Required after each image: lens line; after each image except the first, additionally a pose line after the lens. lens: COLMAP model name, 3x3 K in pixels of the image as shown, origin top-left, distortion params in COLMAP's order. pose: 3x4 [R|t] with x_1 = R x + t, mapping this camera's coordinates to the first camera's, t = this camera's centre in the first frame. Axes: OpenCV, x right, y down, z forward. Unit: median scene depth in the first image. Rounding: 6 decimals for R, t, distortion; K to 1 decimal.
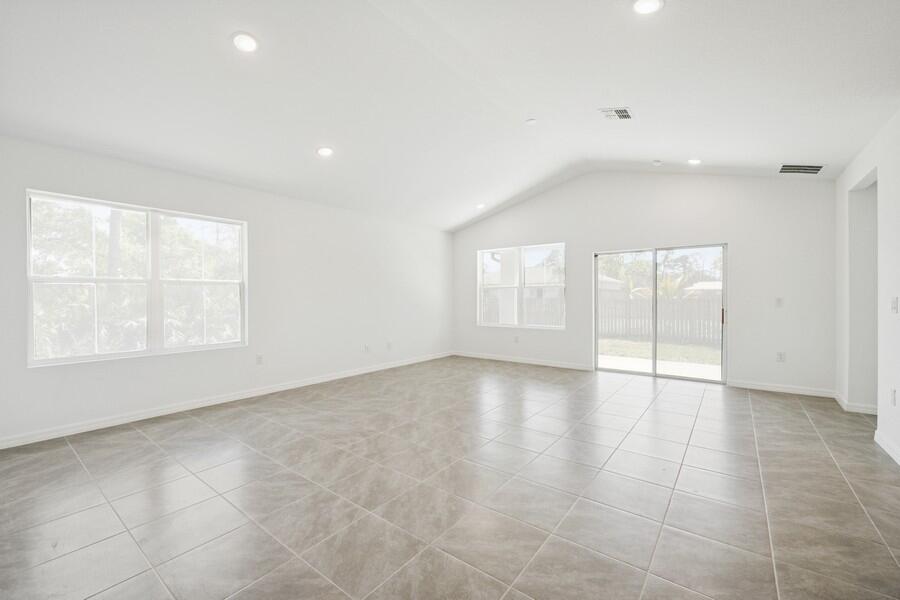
lens RADIAL K [[369.5, 0, 446.3], [0, 369.5, 300.7], [0, 0, 1]] dist [-0.003955, -0.000143]
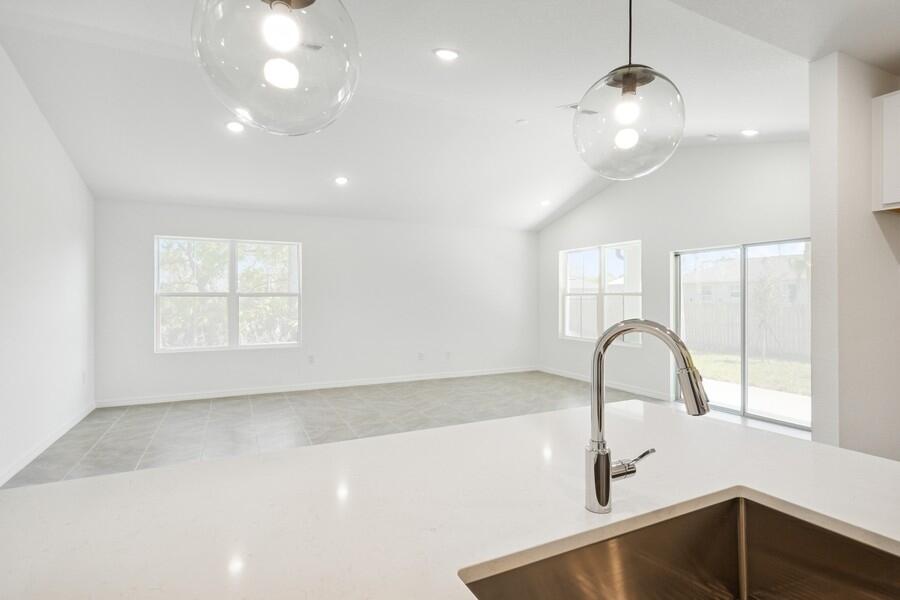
lens RADIAL K [[452.1, 0, 453.4], [0, 452.1, 295.7], [0, 0, 1]] dist [0.003502, 0.000138]
pose [[0.901096, -0.000885, -0.433618, 0.434174], [-0.006814, 0.999846, -0.016200, -0.017608], [0.433565, 0.017552, 0.900951, -0.081985]]
